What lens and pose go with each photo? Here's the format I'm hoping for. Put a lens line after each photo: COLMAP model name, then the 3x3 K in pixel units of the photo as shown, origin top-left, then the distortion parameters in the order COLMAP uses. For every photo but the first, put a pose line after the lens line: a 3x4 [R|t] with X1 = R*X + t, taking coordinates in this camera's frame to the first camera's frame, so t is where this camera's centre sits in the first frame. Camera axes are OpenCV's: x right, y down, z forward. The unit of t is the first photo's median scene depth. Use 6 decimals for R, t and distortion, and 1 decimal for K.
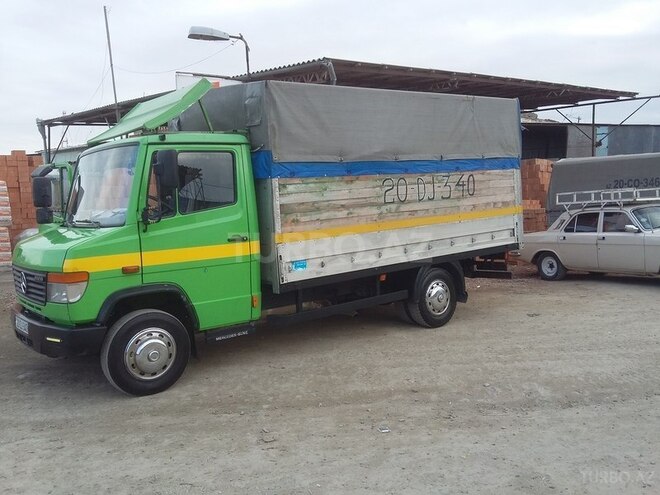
lens RADIAL K [[611.9, 0, 333.6], [0, 611.9, 235.7], [0, 0, 1]] dist [0.093627, -0.202721]
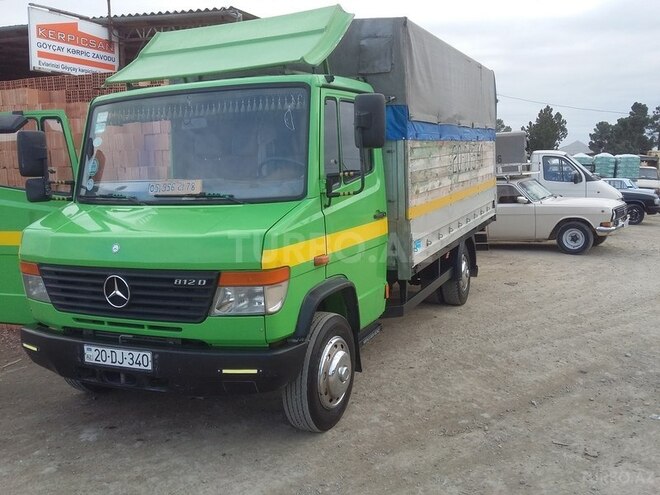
lens RADIAL K [[611.9, 0, 333.6], [0, 611.9, 235.7], [0, 0, 1]] dist [0.093627, -0.202721]
pose [[0.889824, -0.043548, 0.454221, -0.466921], [0.028996, 0.998820, 0.038958, -0.000595], [-0.455382, -0.021495, 0.890037, 0.259462]]
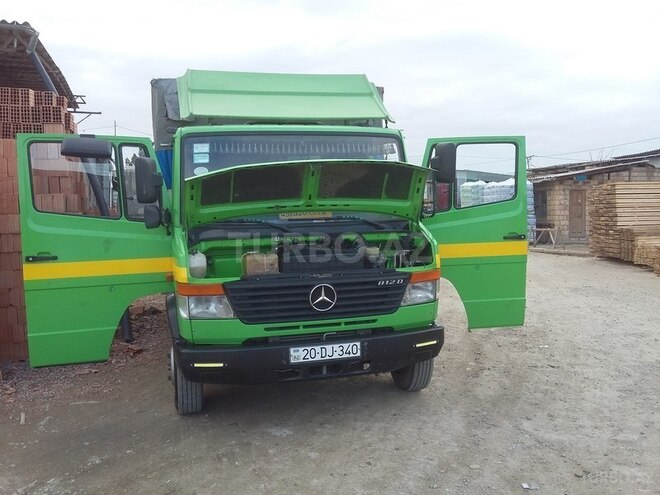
lens RADIAL K [[611.9, 0, 333.6], [0, 611.9, 235.7], [0, 0, 1]] dist [0.093627, -0.202721]
pose [[0.399214, -0.043576, 0.915822, -0.942762], [0.063327, 0.997795, 0.019872, -0.012635], [-0.914668, 0.050063, 0.401093, 0.531736]]
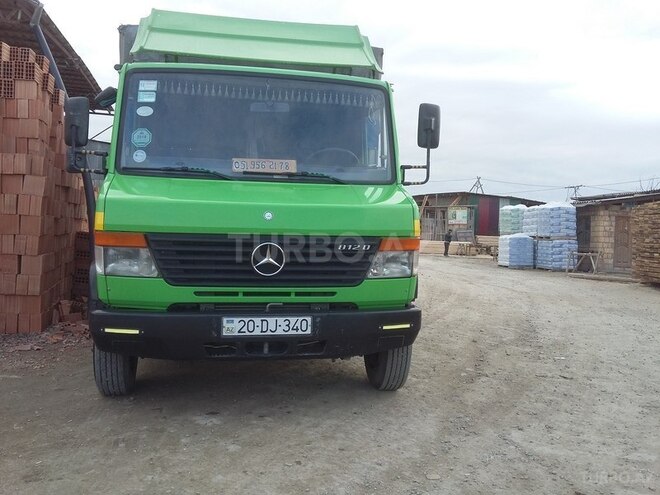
lens RADIAL K [[611.9, 0, 333.6], [0, 611.9, 235.7], [0, 0, 1]] dist [0.093627, -0.202721]
pose [[0.463480, 0.018725, 0.885909, -0.812459], [0.011553, 0.999564, -0.027172, 0.054378], [-0.886032, 0.022829, 0.463062, 0.509251]]
